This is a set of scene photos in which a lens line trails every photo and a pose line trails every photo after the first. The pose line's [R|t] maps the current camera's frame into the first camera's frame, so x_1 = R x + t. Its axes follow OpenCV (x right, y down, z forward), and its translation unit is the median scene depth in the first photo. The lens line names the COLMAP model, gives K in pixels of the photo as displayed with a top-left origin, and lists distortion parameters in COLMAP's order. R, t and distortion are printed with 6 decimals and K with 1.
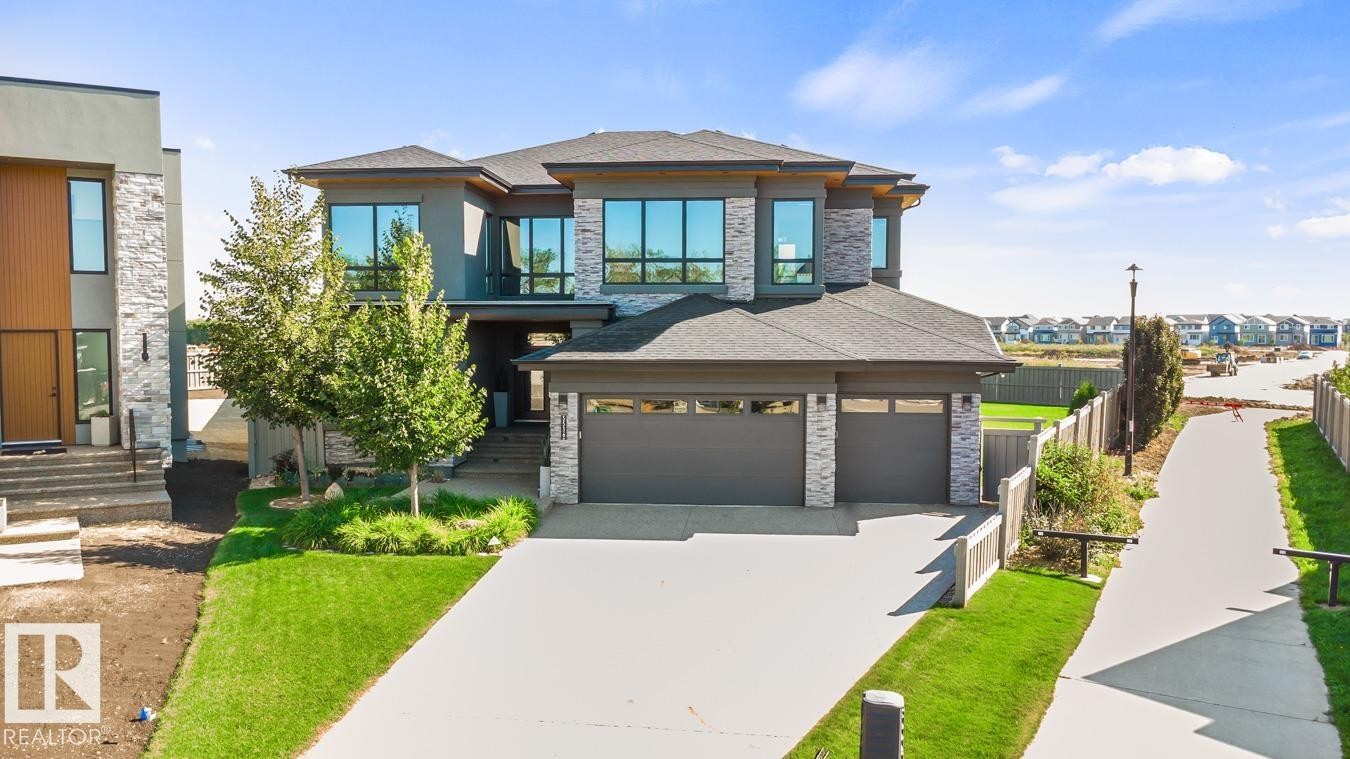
lens RADIAL K [[913.0, 0, 677.1], [0, 913.0, 311.5], [0, 0, 1]] dist [0.006641, 0.003391]
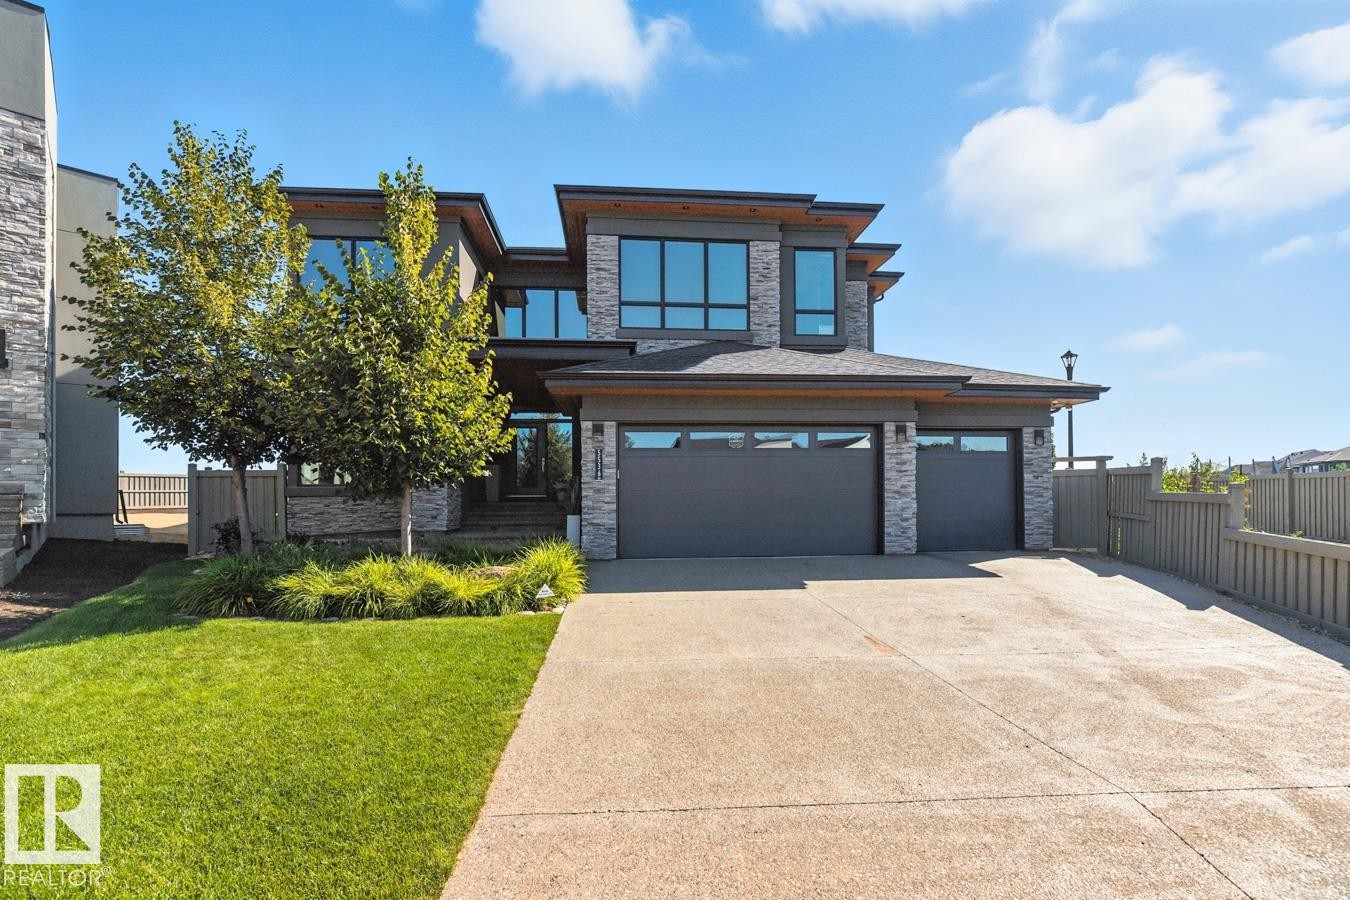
lens RADIAL K [[615.1, 0, 675.0], [0, 615.1, 450.0], [0, 0, 1]] dist [-0.003640, -0.000905]
pose [[0.987451, -0.000046, 0.157928, -0.144863], [0.007353, 0.998929, -0.045689, 0.141283], [-0.157757, 0.046277, 0.986393, 0.459122]]
